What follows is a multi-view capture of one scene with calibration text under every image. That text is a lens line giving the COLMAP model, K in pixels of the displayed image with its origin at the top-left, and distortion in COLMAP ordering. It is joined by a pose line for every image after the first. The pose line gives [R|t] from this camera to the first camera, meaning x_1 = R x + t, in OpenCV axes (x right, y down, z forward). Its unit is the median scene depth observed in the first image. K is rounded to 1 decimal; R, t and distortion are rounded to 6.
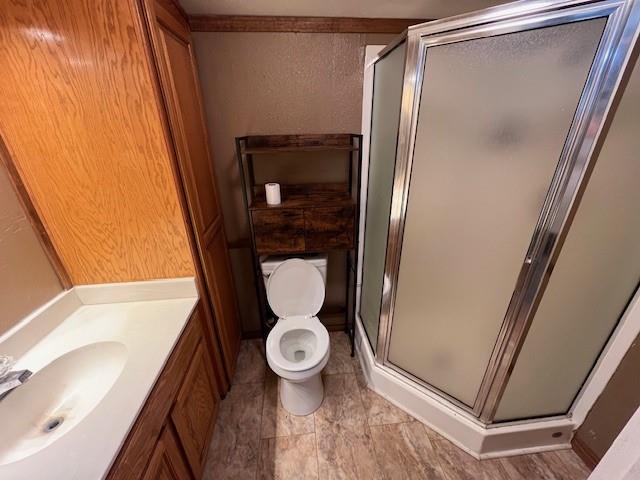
lens RADIAL K [[261.7, 0, 317.1], [0, 261.7, 240.4], [0, 0, 1]] dist [0.000172, -0.000033]
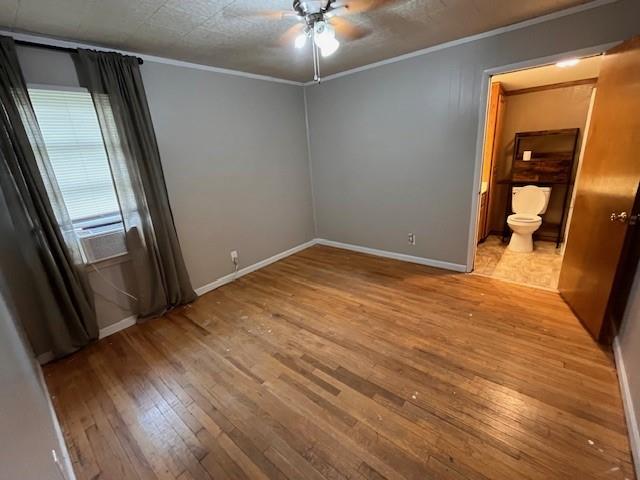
lens RADIAL K [[284.8, 0, 319.0], [0, 284.8, 236.1], [0, 0, 1]] dist [-0.001563, -0.000383]
pose [[0.698939, 0.180978, -0.691904, 0.416441], [-0.232131, 0.972481, 0.019875, 0.889136], [0.676461, 0.146721, 0.721716, -1.963933]]
